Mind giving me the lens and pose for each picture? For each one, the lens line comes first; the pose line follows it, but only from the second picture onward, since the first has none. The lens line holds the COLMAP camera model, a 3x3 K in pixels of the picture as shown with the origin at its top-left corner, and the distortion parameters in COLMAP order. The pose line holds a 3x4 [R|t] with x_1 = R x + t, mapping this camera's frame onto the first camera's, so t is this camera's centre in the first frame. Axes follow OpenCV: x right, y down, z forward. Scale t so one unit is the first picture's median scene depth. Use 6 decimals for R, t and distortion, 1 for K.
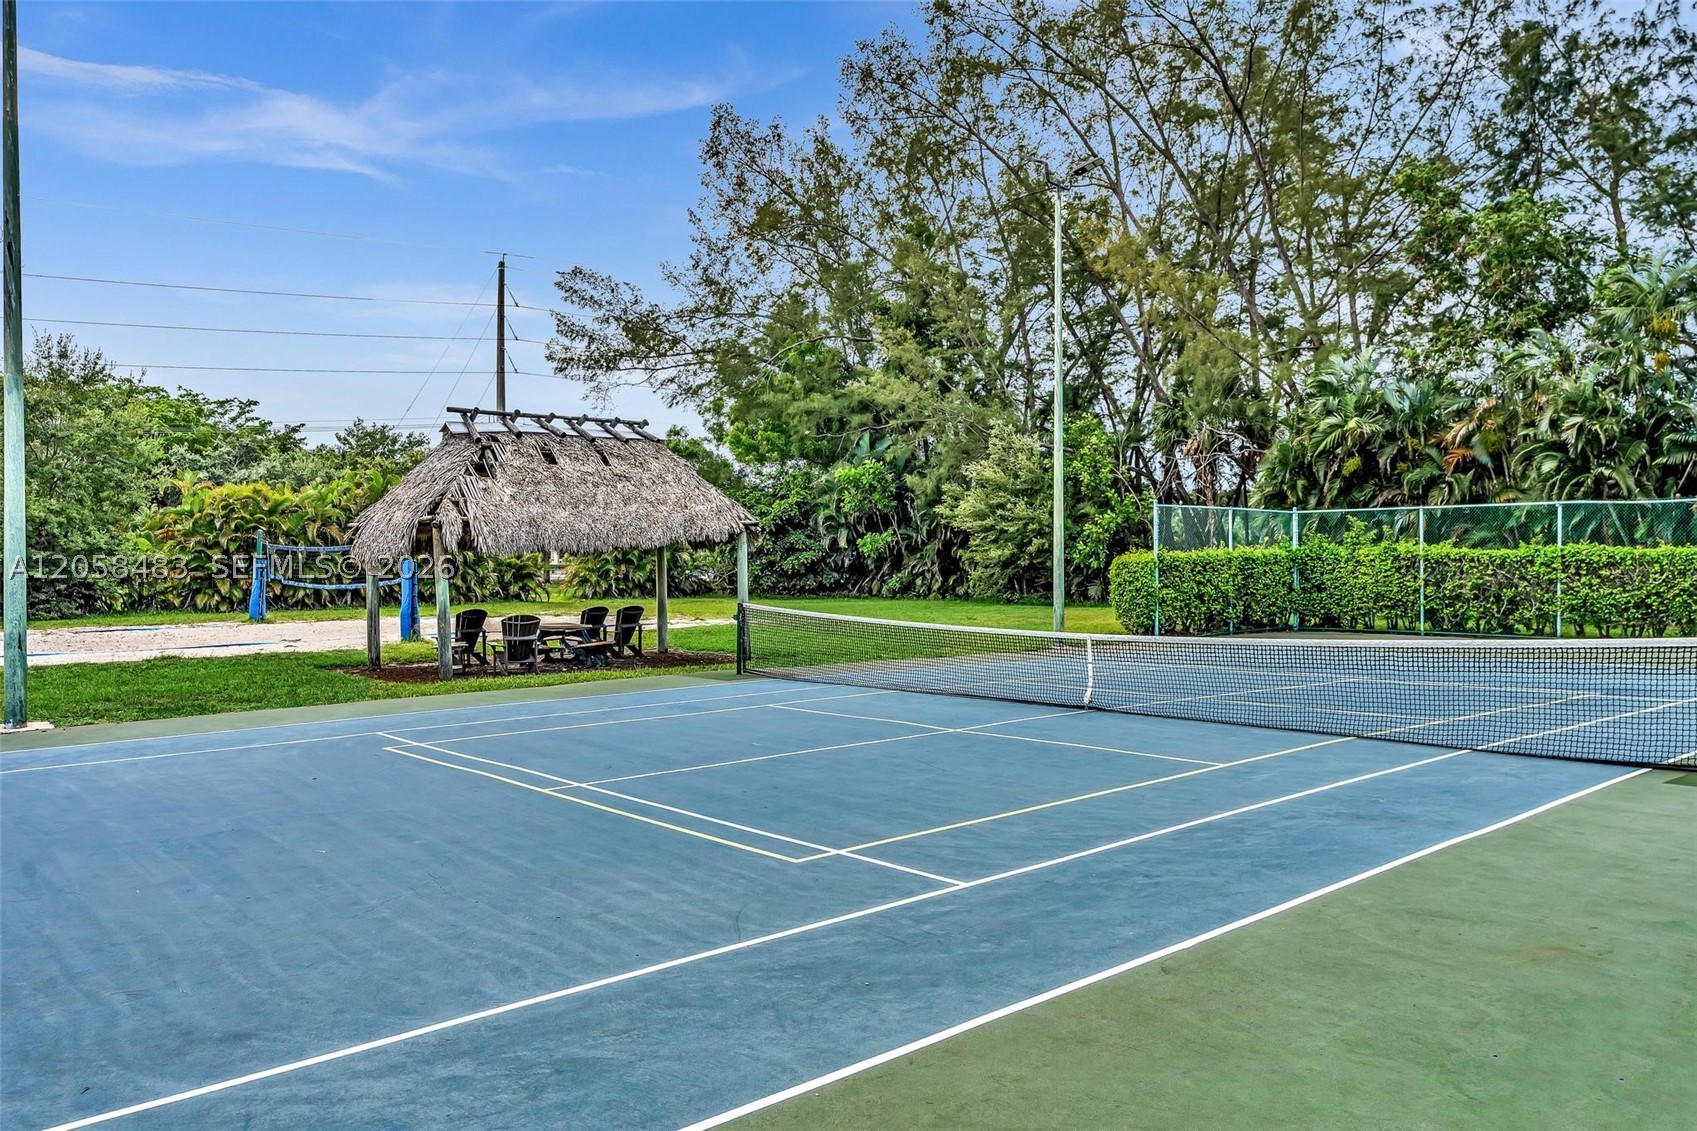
lens RADIAL K [[1282.7, 0, 846.6], [0, 1282.7, 559.3], [0, 0, 1]] dist [0.050338, -0.002846]
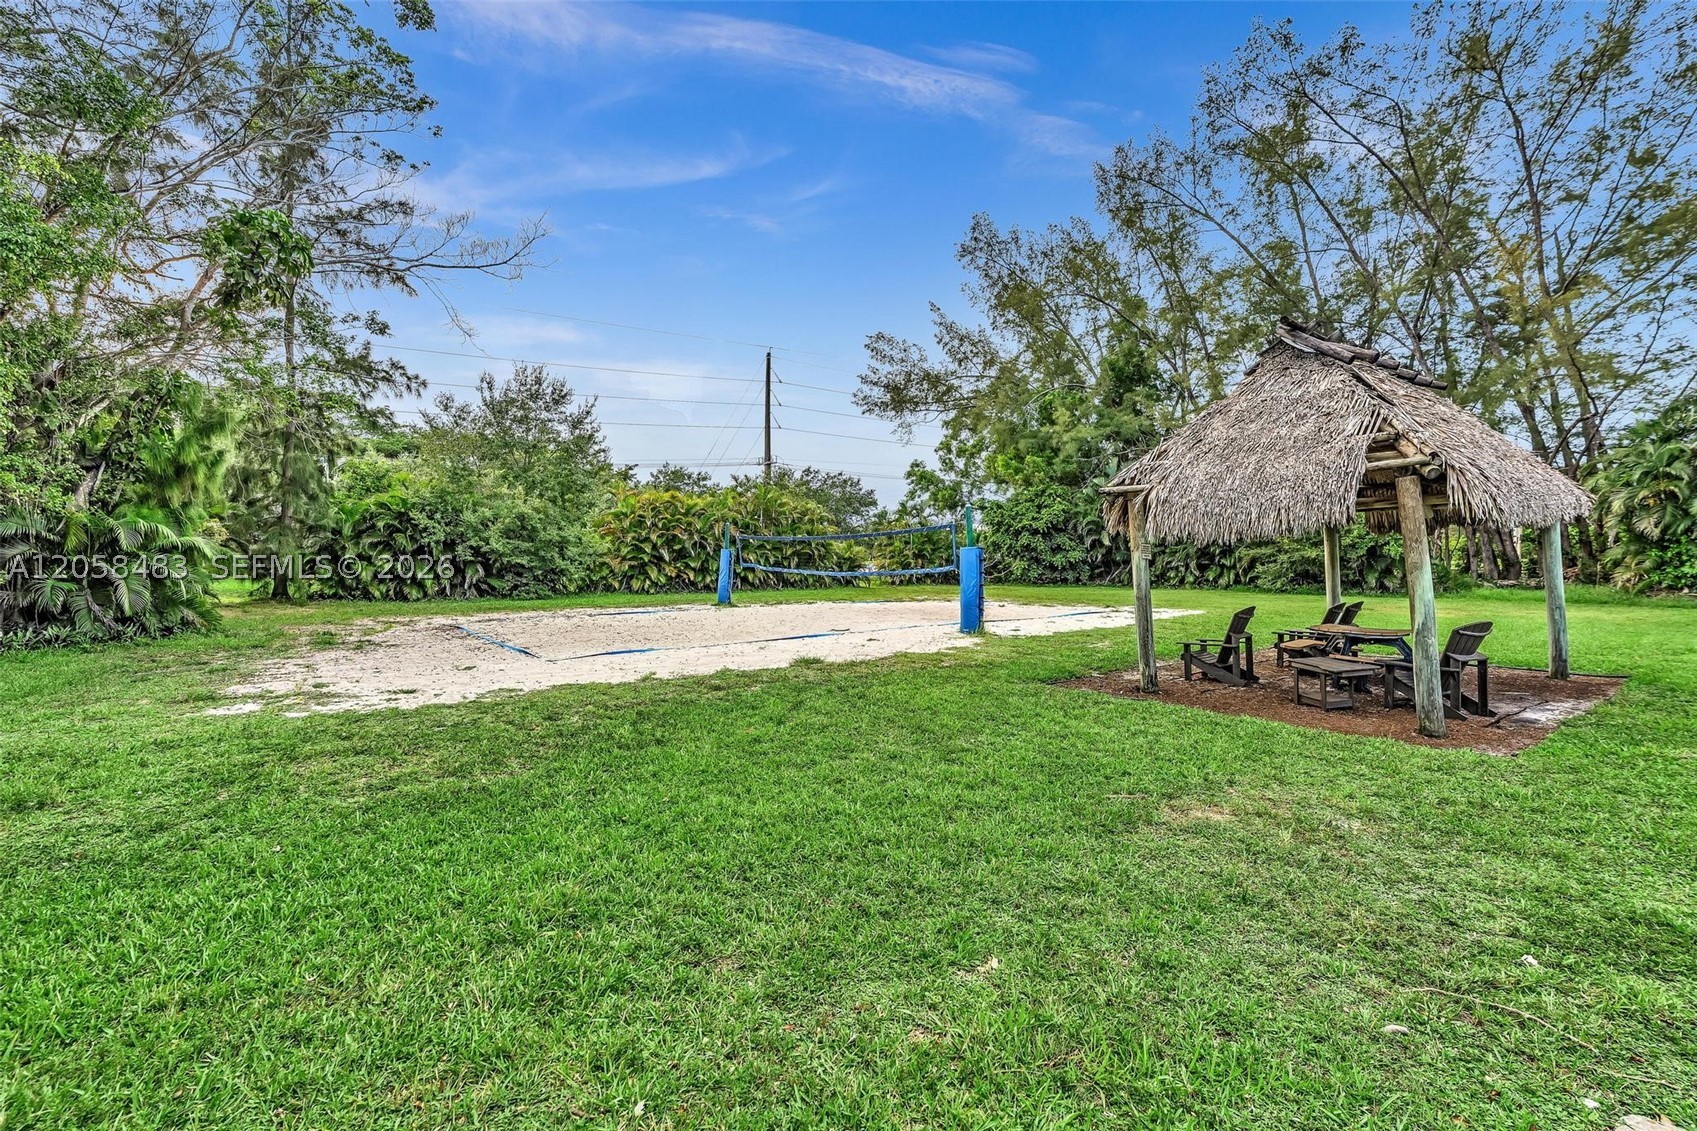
lens RADIAL K [[757.0, 0, 854.4], [0, 757.0, 573.0], [0, 0, 1]] dist [0.000709, 0.000240]
pose [[0.998869, 0.008170, -0.046830, -0.250997], [-0.007405, 0.999837, 0.016493, 0.007137], [0.046957, -0.016127, 0.998767, 0.284854]]
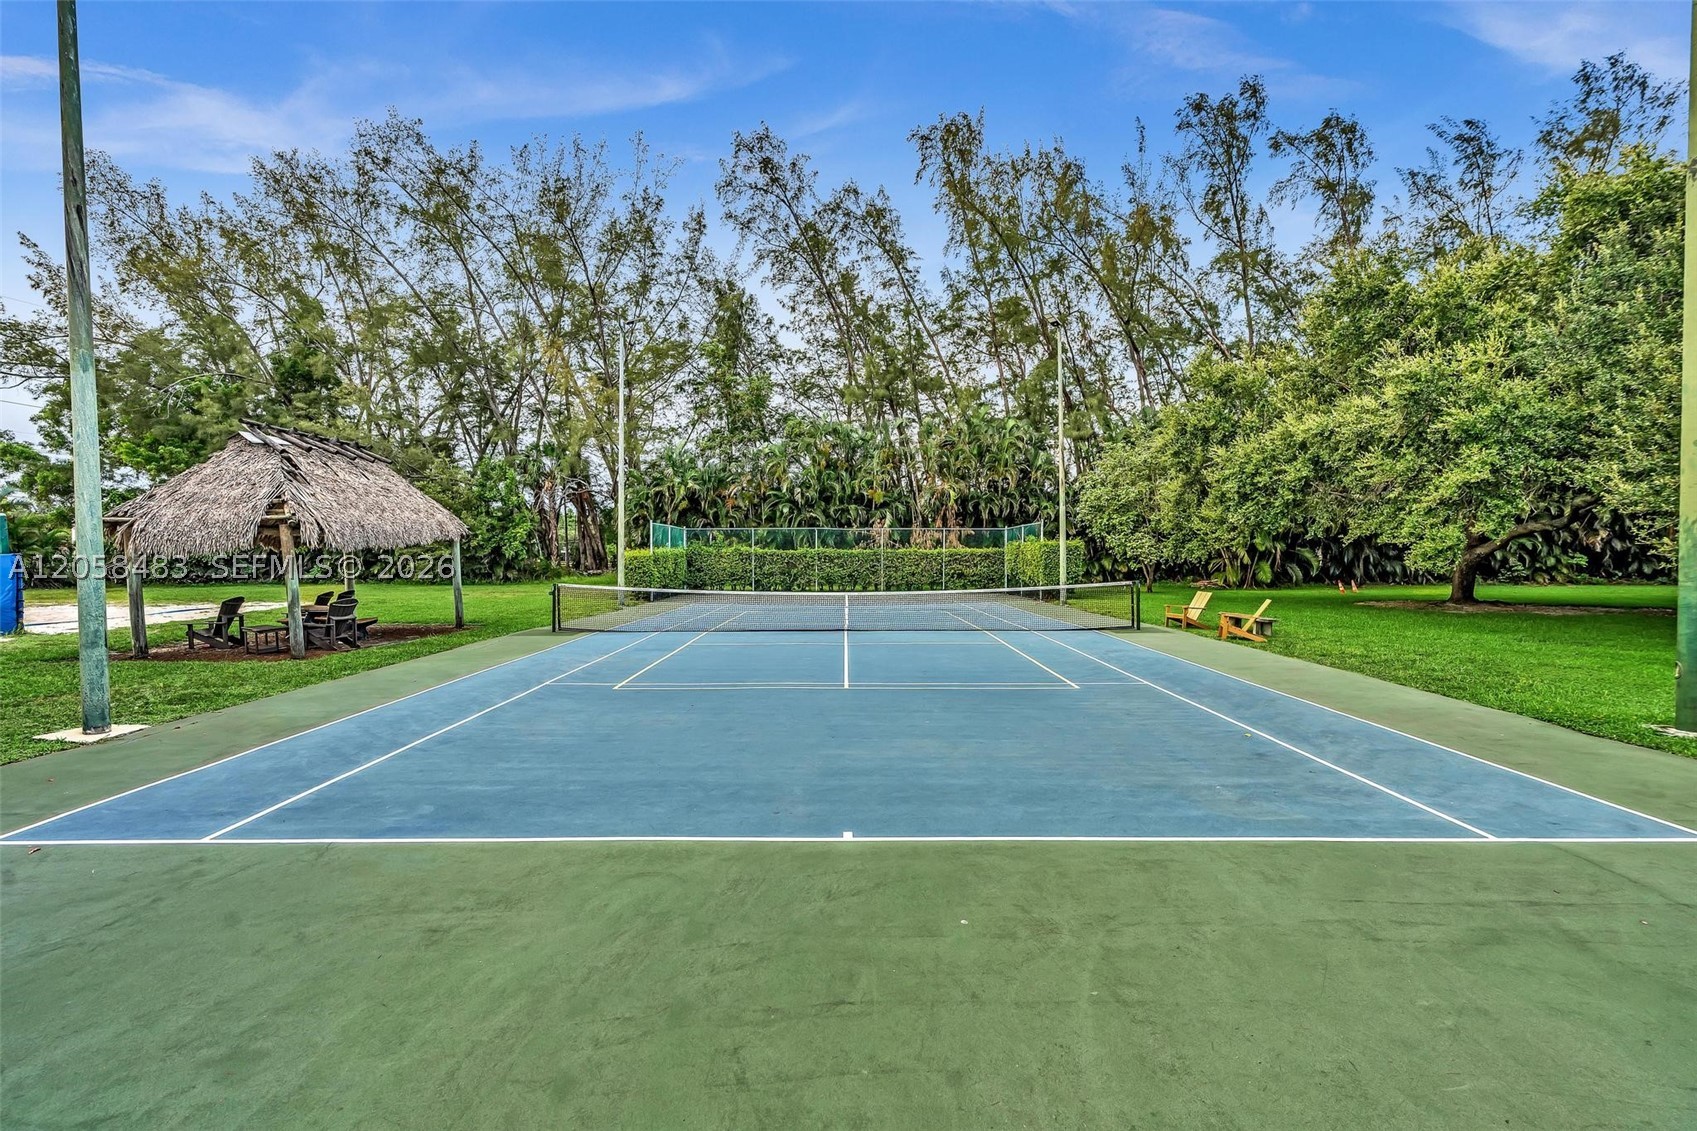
lens RADIAL K [[757.0, 0, 846.0], [0, 757.0, 553.7], [0, 0, 1]] dist [0.000709, 0.000240]
pose [[0.658225, 0.003838, 0.752811, -0.222139], [-0.002381, 0.999993, -0.003017, 0.000694], [-0.752817, 0.000194, 0.658230, 0.081660]]
